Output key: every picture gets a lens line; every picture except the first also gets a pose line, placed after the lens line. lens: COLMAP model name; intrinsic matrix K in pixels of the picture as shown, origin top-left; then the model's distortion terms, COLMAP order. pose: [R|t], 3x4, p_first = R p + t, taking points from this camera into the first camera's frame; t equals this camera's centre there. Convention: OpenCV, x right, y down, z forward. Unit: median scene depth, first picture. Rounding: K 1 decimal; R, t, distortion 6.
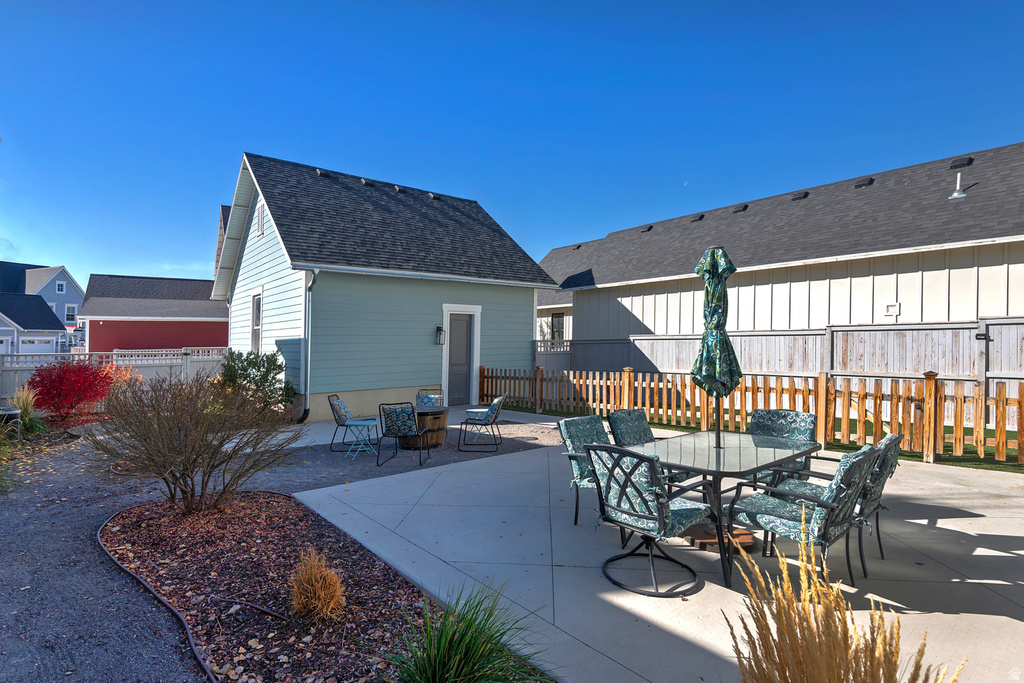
lens RADIAL K [[514.8, 0, 505.6], [0, 514.8, 336.2], [0, 0, 1]] dist [0.004808, 0.000560]
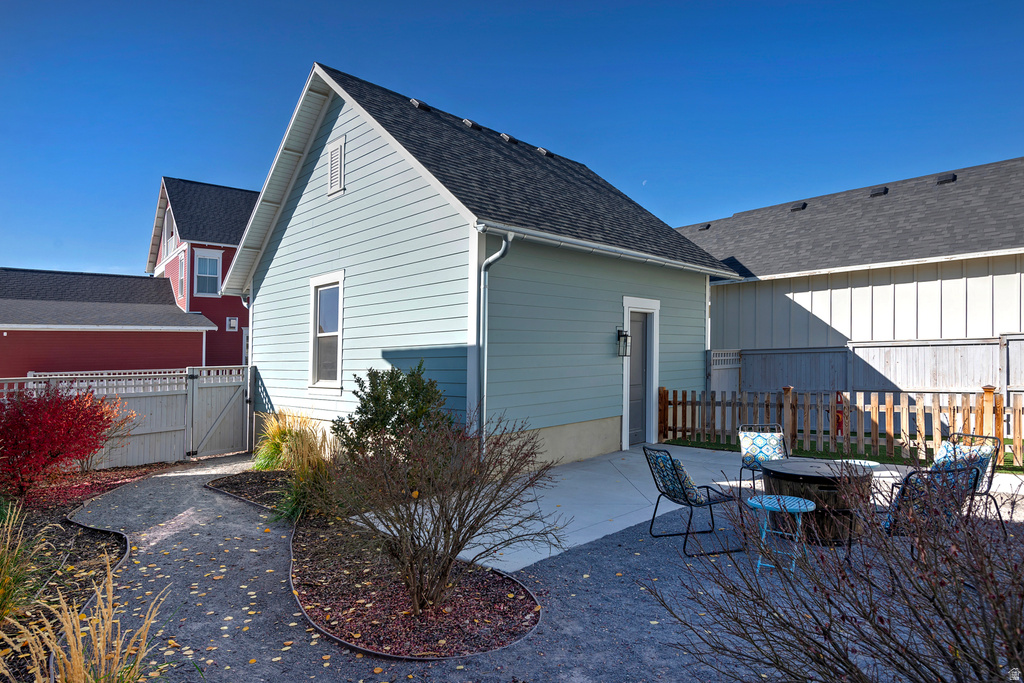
lens RADIAL K [[578.1, 0, 514.0], [0, 578.1, 345.0], [0, 0, 1]] dist [0.000058, -0.004009]
pose [[0.992855, -0.008217, 0.119043, -0.308579], [0.009340, 0.999917, -0.008874, 0.005491], [-0.118960, 0.009922, 0.992849, 0.224487]]
